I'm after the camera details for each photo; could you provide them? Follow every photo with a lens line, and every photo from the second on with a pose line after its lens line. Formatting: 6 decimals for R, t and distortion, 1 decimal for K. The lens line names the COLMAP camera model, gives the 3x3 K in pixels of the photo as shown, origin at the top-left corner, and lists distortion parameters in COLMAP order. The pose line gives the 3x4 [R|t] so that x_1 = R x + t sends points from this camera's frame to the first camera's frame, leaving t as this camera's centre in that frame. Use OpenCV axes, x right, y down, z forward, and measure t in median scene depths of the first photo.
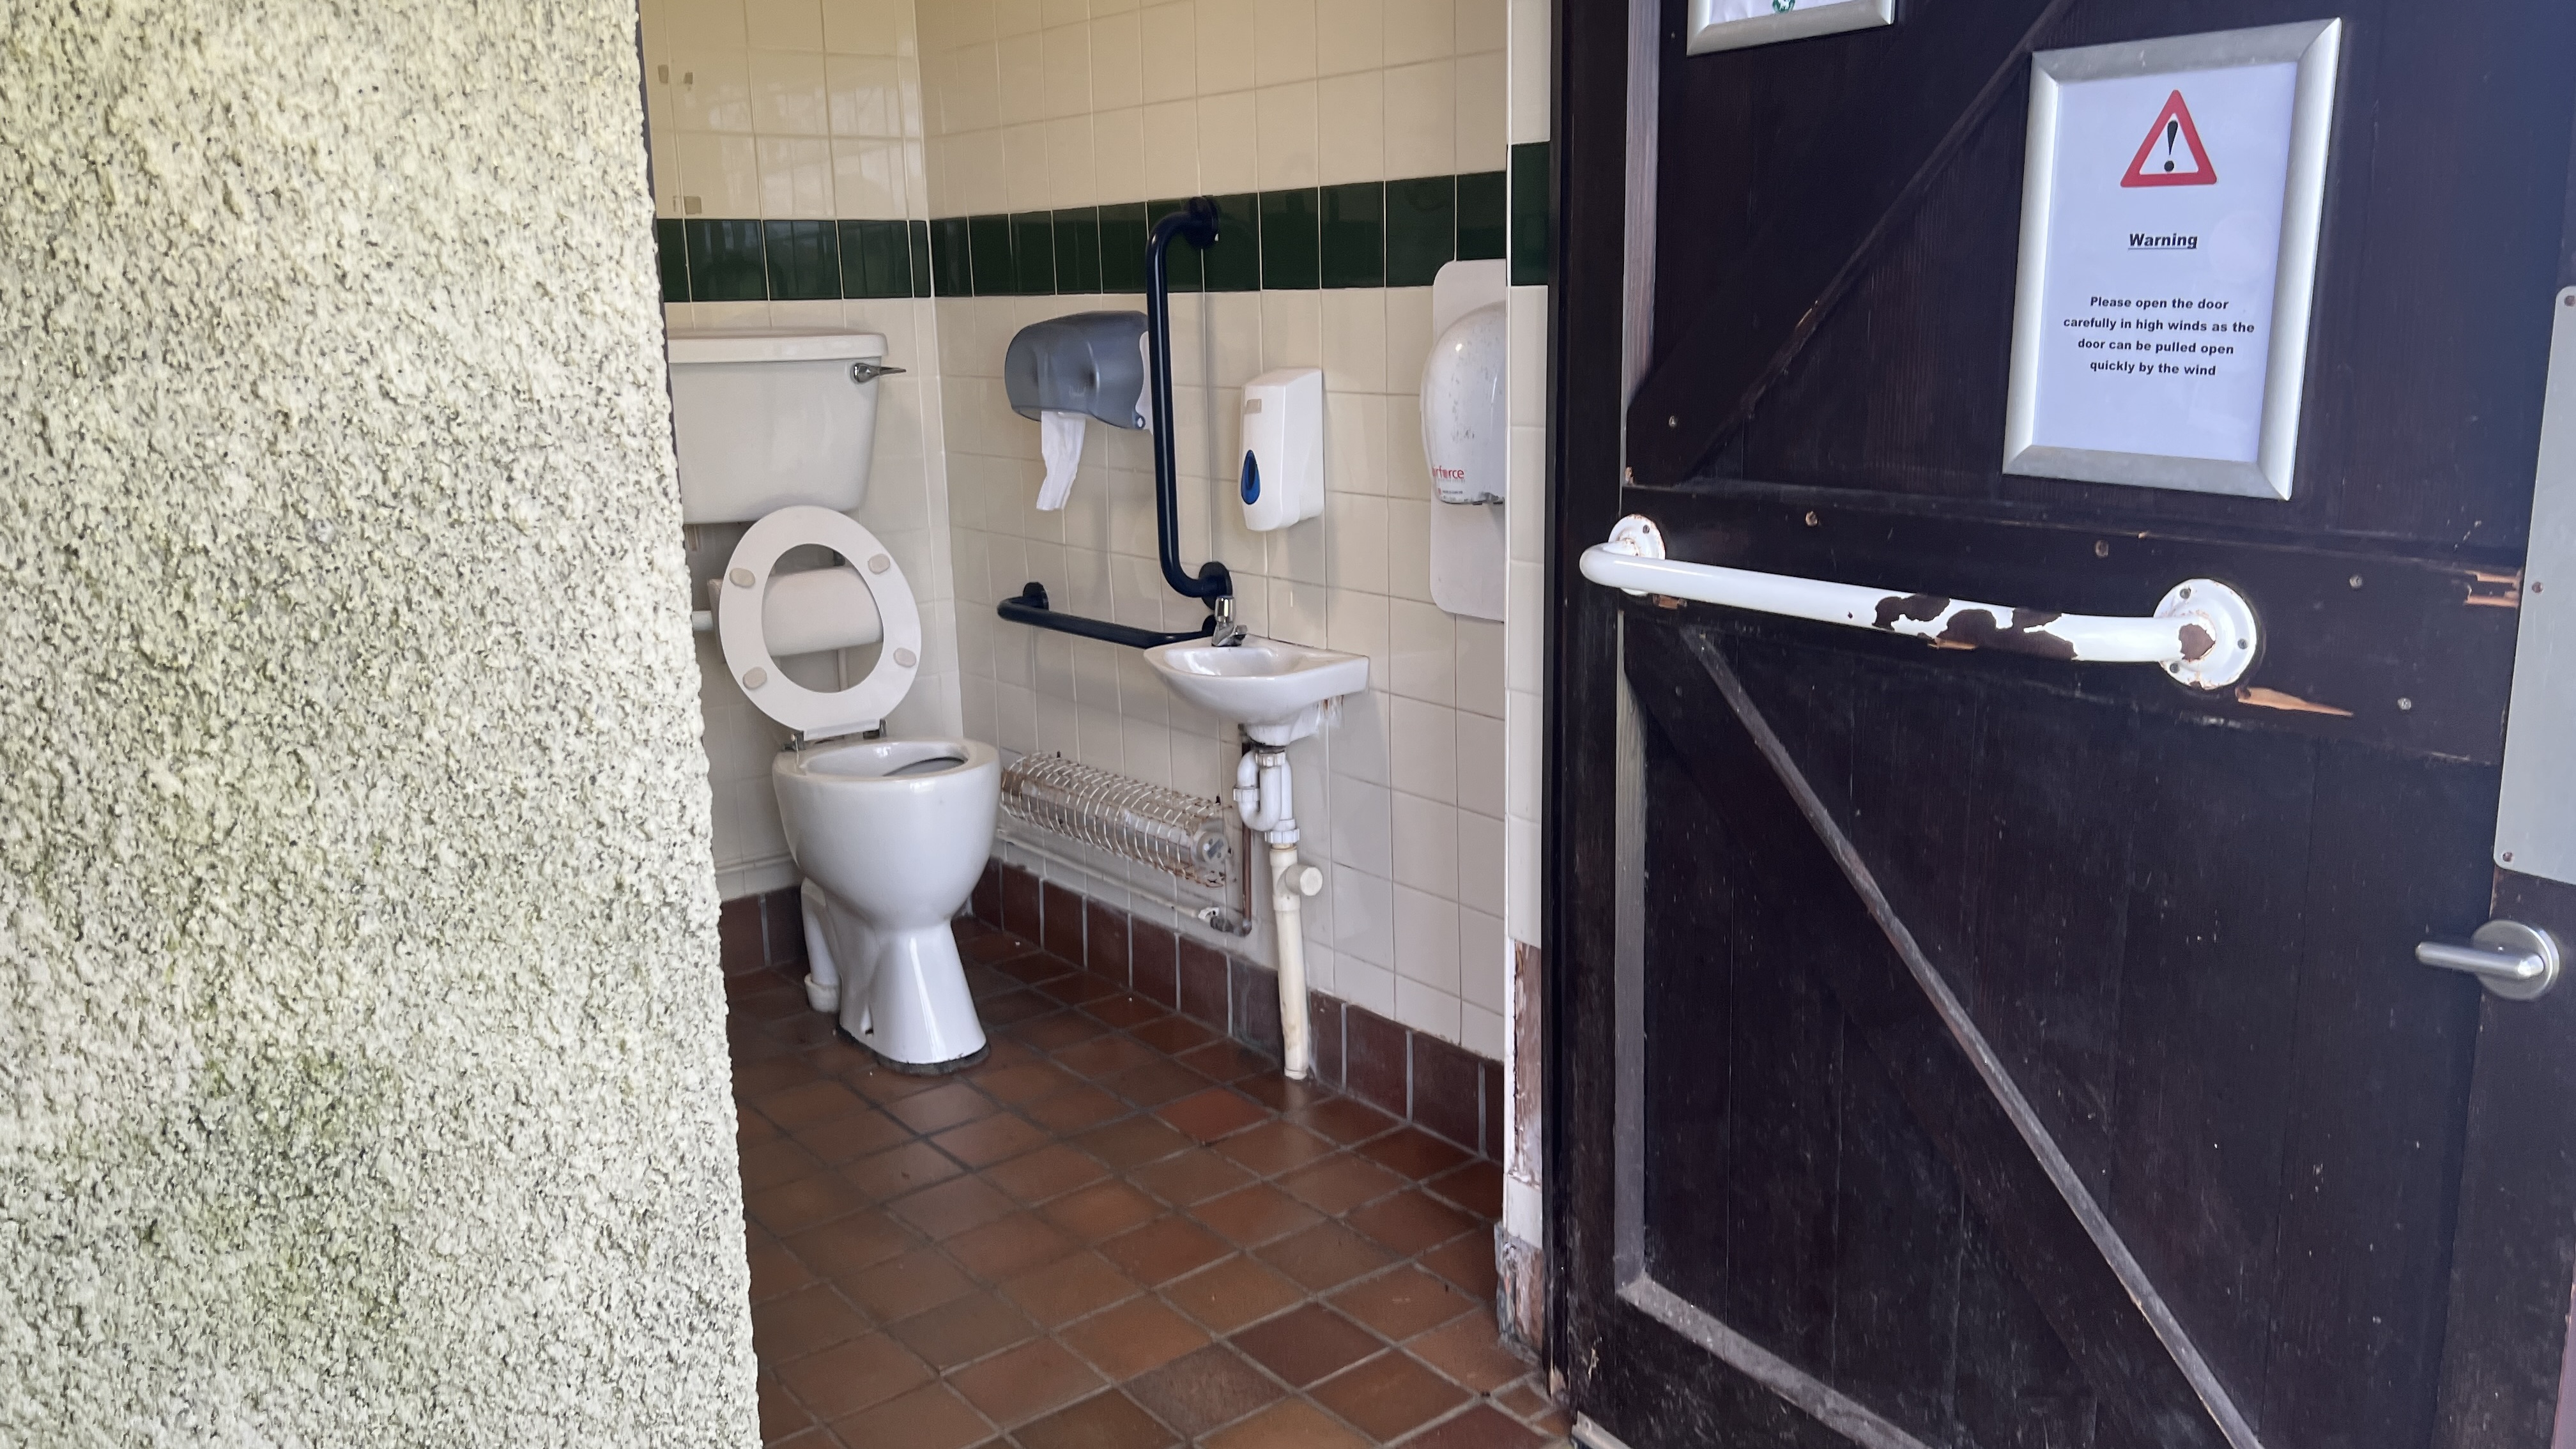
lens RADIAL K [[1904.6, 0, 1288.0], [0, 1904.6, 724.5], [0, 0, 1]] dist [0.022663, -0.002171]
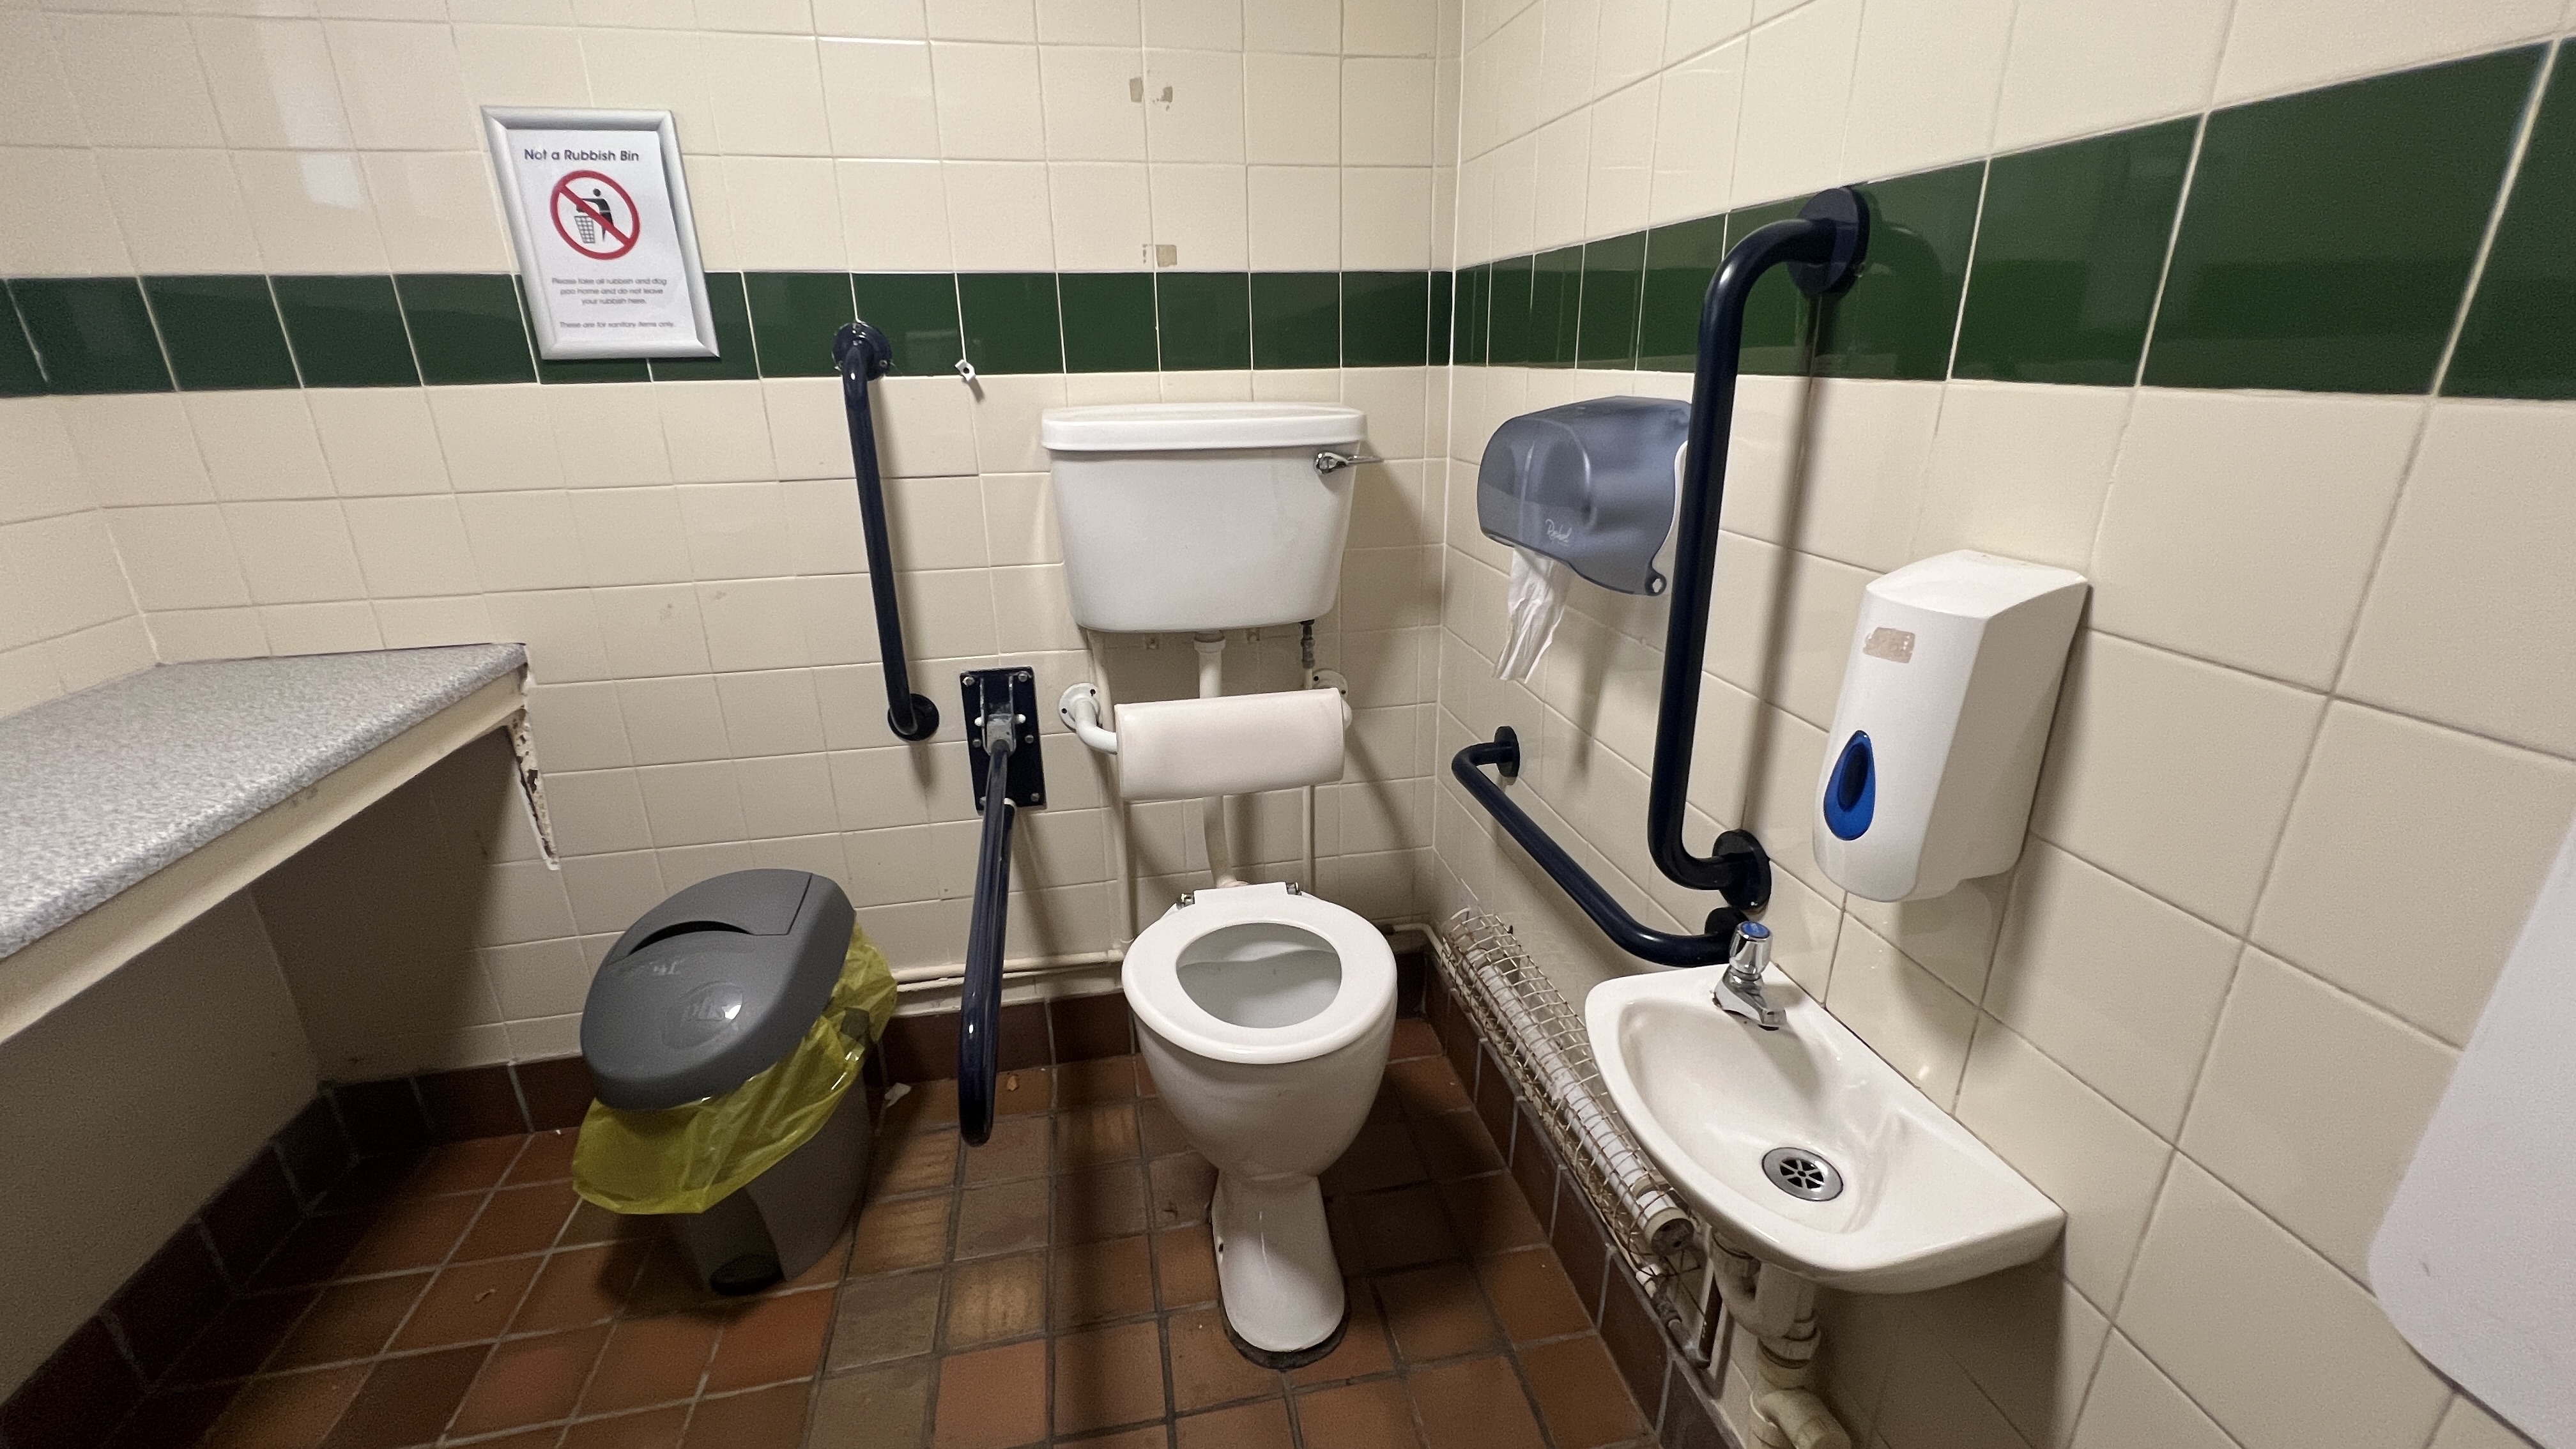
lens RADIAL K [[1030.6, 0, 1288.0], [0, 1030.6, 724.5], [0, 0, 1]] dist [0.000727, 0.000055]
pose [[0.890784, 0.162754, -0.424282, -0.034192], [-0.107614, 0.982657, 0.151009, -0.150375], [0.441502, -0.088858, 0.892850, 0.634700]]
